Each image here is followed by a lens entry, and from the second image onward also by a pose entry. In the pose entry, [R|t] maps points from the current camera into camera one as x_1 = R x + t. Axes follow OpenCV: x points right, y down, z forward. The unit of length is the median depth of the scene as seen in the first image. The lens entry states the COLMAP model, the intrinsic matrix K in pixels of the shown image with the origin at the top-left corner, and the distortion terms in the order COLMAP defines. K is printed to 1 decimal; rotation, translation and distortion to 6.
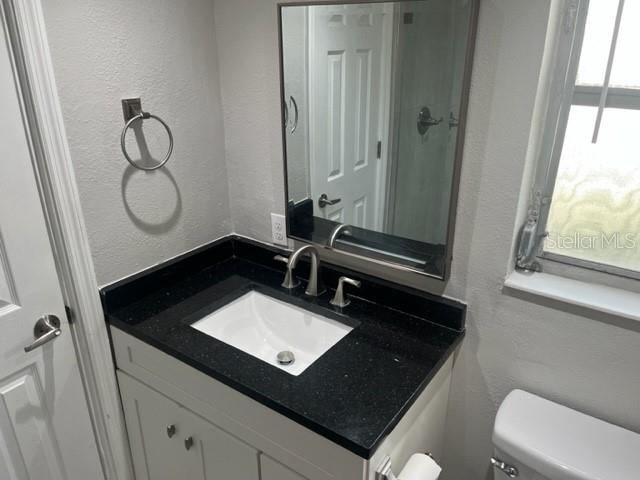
lens RADIAL K [[419.6, 0, 321.7], [0, 419.6, 236.7], [0, 0, 1]] dist [-0.000001, -0.000193]
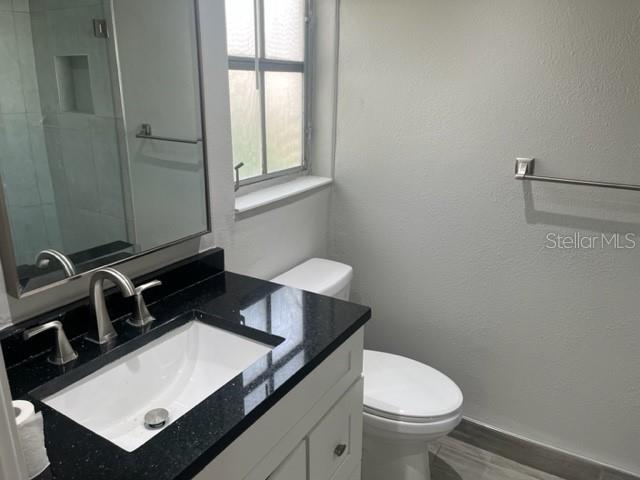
lens RADIAL K [[491.2, 0, 320.0], [0, 491.2, 240.0], [0, 0, 1]] dist [-0.000109, -0.001318]
pose [[-0.067343, -0.323209, 0.943928, -0.903916], [0.321579, 0.888557, 0.327192, -0.196907], [-0.944485, 0.325581, 0.044099, 0.654267]]
